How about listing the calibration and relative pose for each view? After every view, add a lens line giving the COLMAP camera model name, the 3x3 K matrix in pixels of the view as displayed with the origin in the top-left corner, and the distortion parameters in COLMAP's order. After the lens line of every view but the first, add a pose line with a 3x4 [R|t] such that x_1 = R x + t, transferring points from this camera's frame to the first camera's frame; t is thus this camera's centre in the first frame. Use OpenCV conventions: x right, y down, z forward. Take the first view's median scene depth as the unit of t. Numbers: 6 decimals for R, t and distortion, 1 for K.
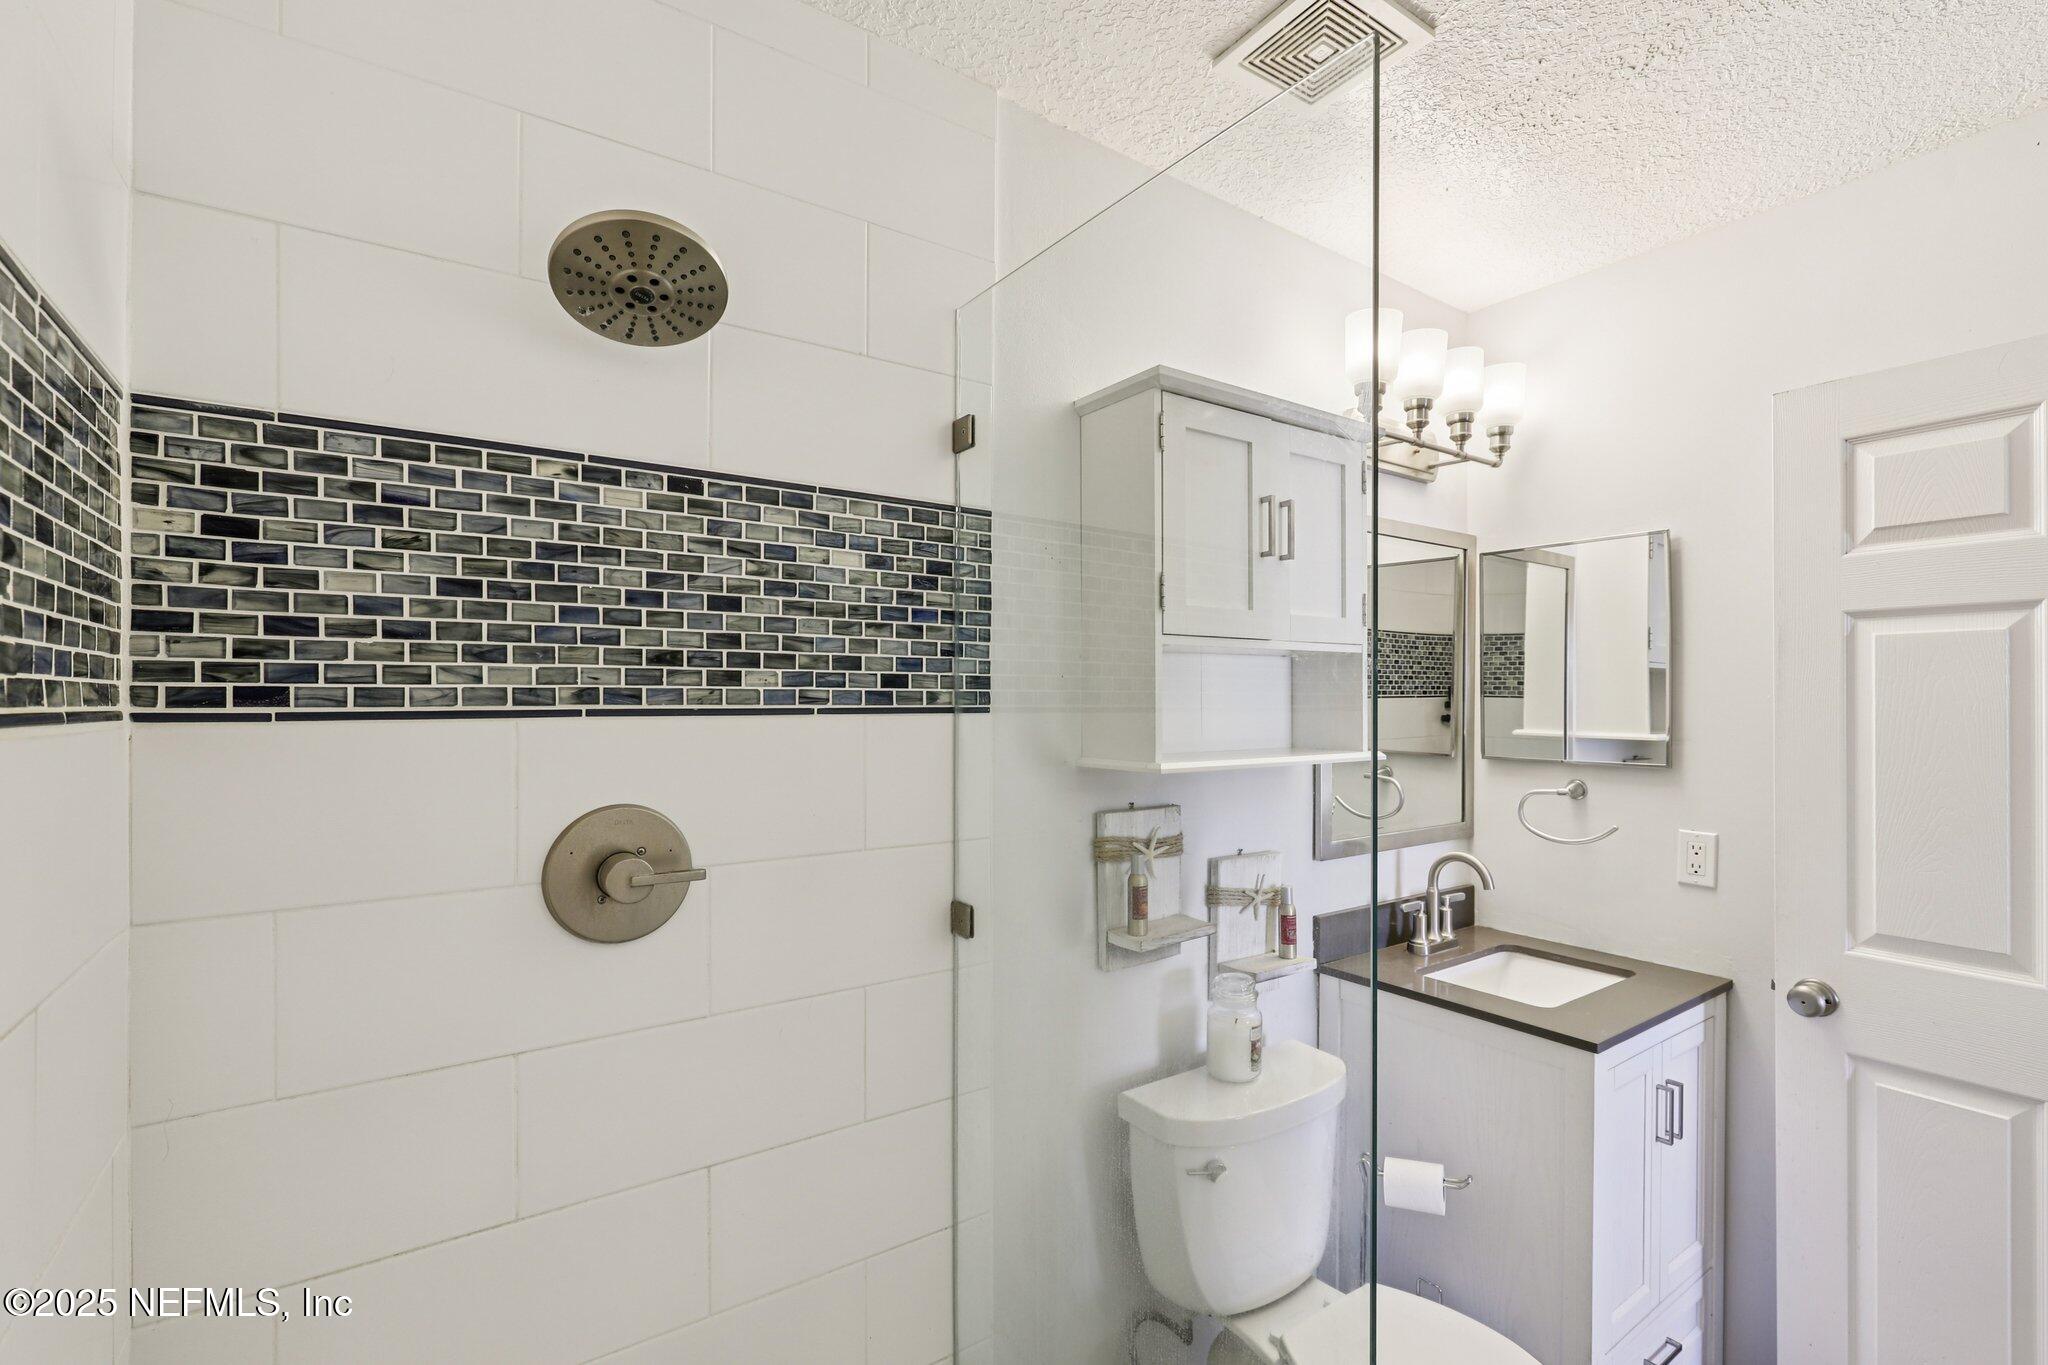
lens RADIAL K [[907.0, 0, 1007.3], [0, 907.0, 698.1], [0, 0, 1]] dist [-0.012204, -0.000332]
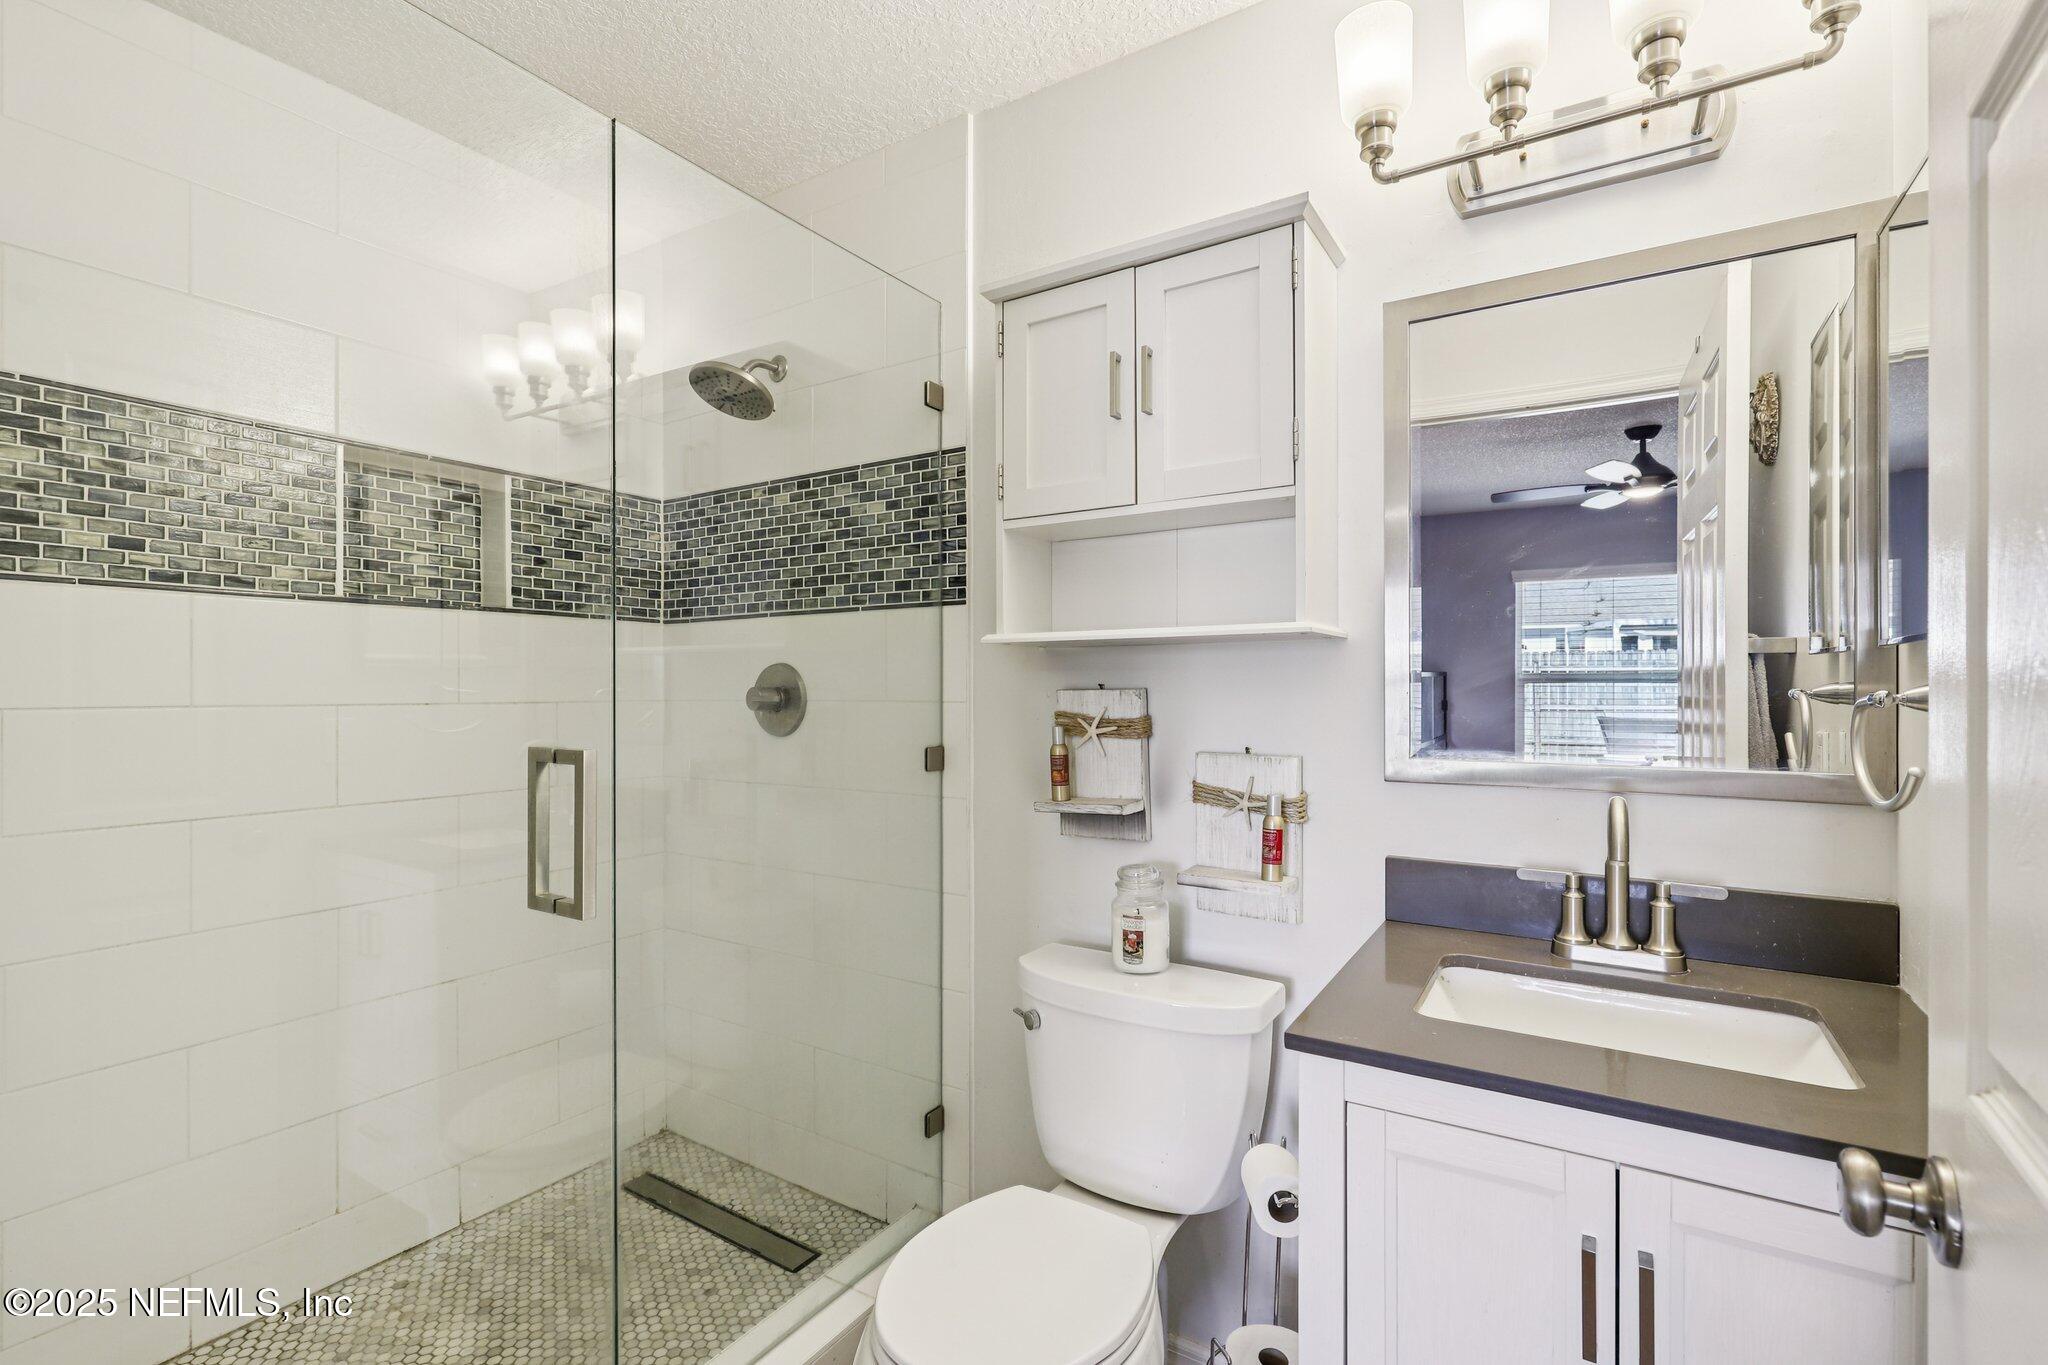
lens RADIAL K [[907.0, 0, 1036.3], [0, 907.0, 683.9], [0, 0, 1]] dist [-0.012204, -0.000332]
pose [[0.397412, 0.003299, -0.917634, 1.222846], [0.008528, 0.999937, 0.007289, 0.122822], [0.917601, -0.010722, 0.397359, 0.594592]]
